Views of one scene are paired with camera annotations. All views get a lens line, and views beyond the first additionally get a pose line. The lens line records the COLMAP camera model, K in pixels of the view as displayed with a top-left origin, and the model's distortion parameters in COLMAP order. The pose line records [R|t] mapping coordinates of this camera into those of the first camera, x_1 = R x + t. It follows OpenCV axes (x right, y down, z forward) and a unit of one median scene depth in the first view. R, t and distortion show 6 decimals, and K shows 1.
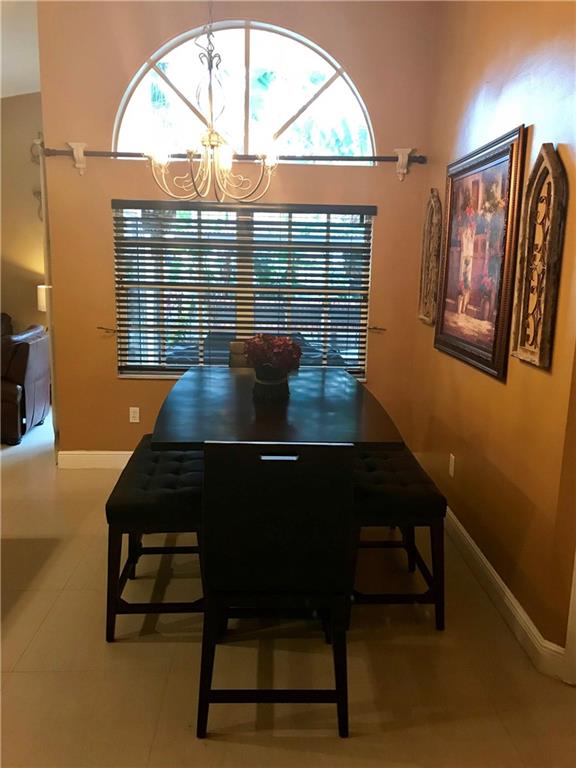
lens RADIAL K [[637.4, 0, 288.0], [0, 637.4, 384.0], [0, 0, 1]] dist [0.043443, -0.080376]
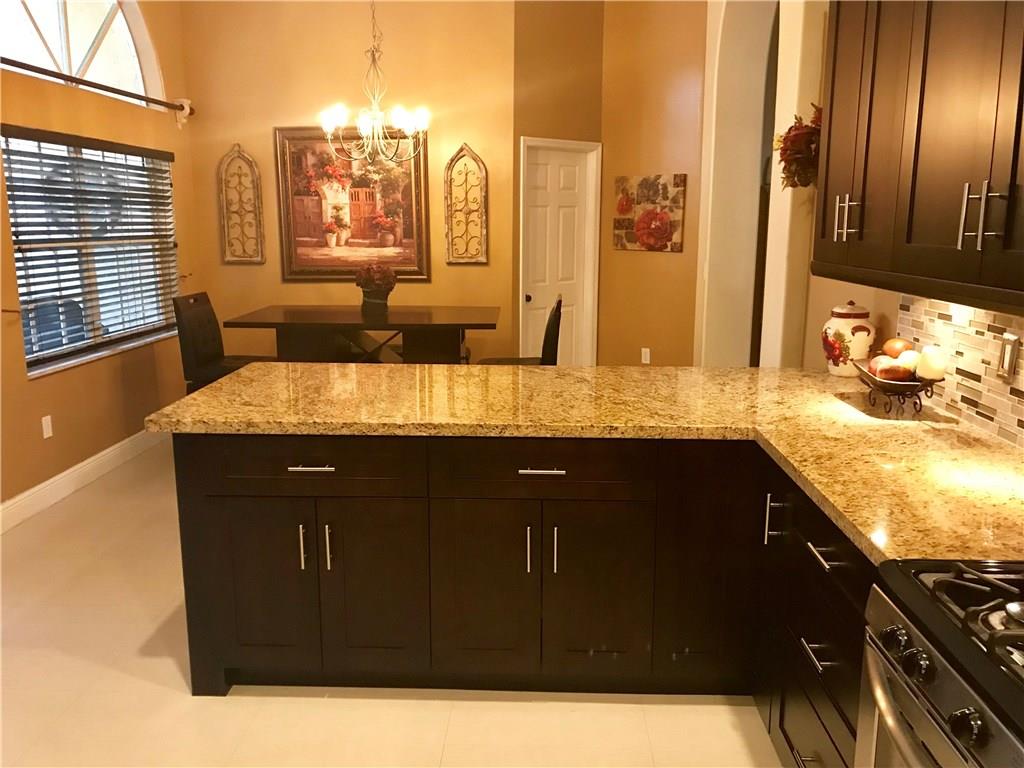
lens RADIAL K [[849.9, 0, 512.0], [0, 849.9, 384.0], [0, 0, 1]] dist [0.043443, -0.080376]
pose [[0.065742, -0.211818, 0.975095, -1.502480], [0.192340, 0.961573, 0.195913, -0.113428], [-0.979124, 0.174670, 0.103957, 0.512962]]
